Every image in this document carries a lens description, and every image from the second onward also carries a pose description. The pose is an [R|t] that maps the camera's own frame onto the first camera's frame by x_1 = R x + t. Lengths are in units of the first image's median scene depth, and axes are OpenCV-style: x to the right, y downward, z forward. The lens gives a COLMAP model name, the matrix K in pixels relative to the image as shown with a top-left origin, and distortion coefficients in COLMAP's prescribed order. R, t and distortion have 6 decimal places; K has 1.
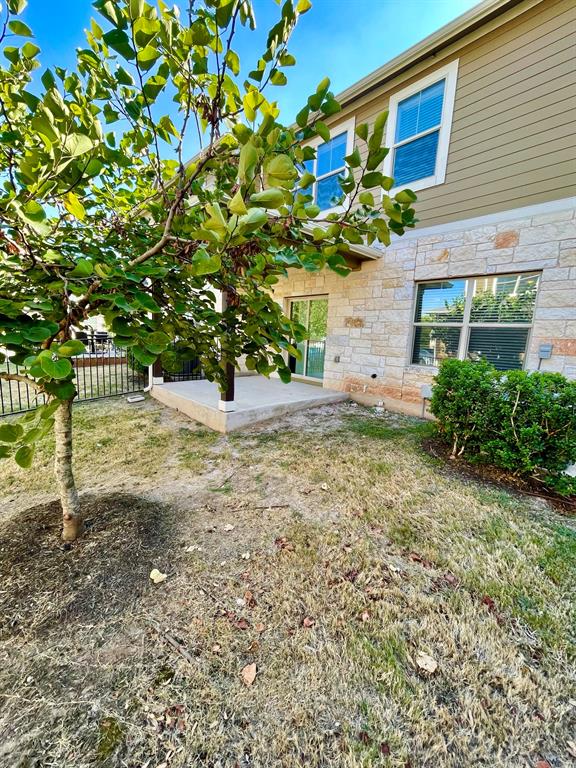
lens RADIAL K [[310.3, 0, 287.7], [0, 310.3, 385.5], [0, 0, 1]] dist [0.003025, -0.002032]
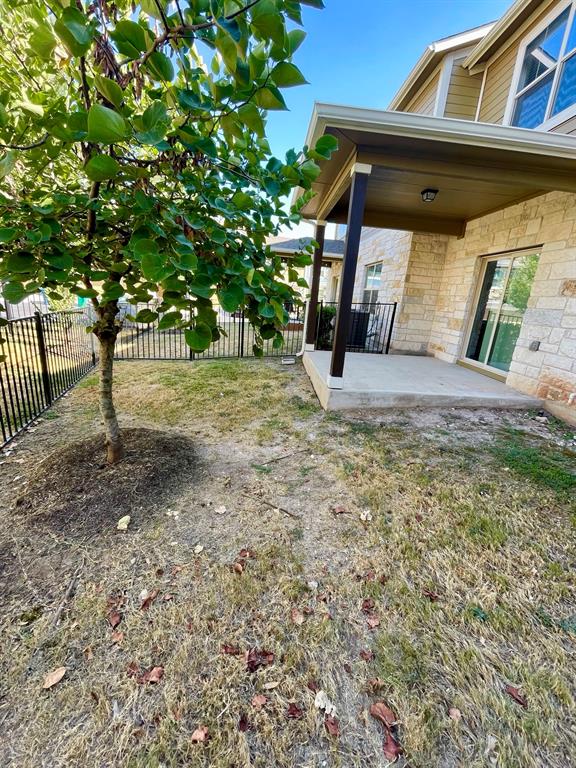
lens RADIAL K [[310.3, 0, 289.4], [0, 310.3, 381.4], [0, 0, 1]] dist [0.003025, -0.002032]
pose [[0.778561, 0.181235, -0.600829, 0.246513], [-0.140797, 0.983430, 0.114197, -0.018869], [0.611570, -0.004315, 0.791178, 0.240292]]
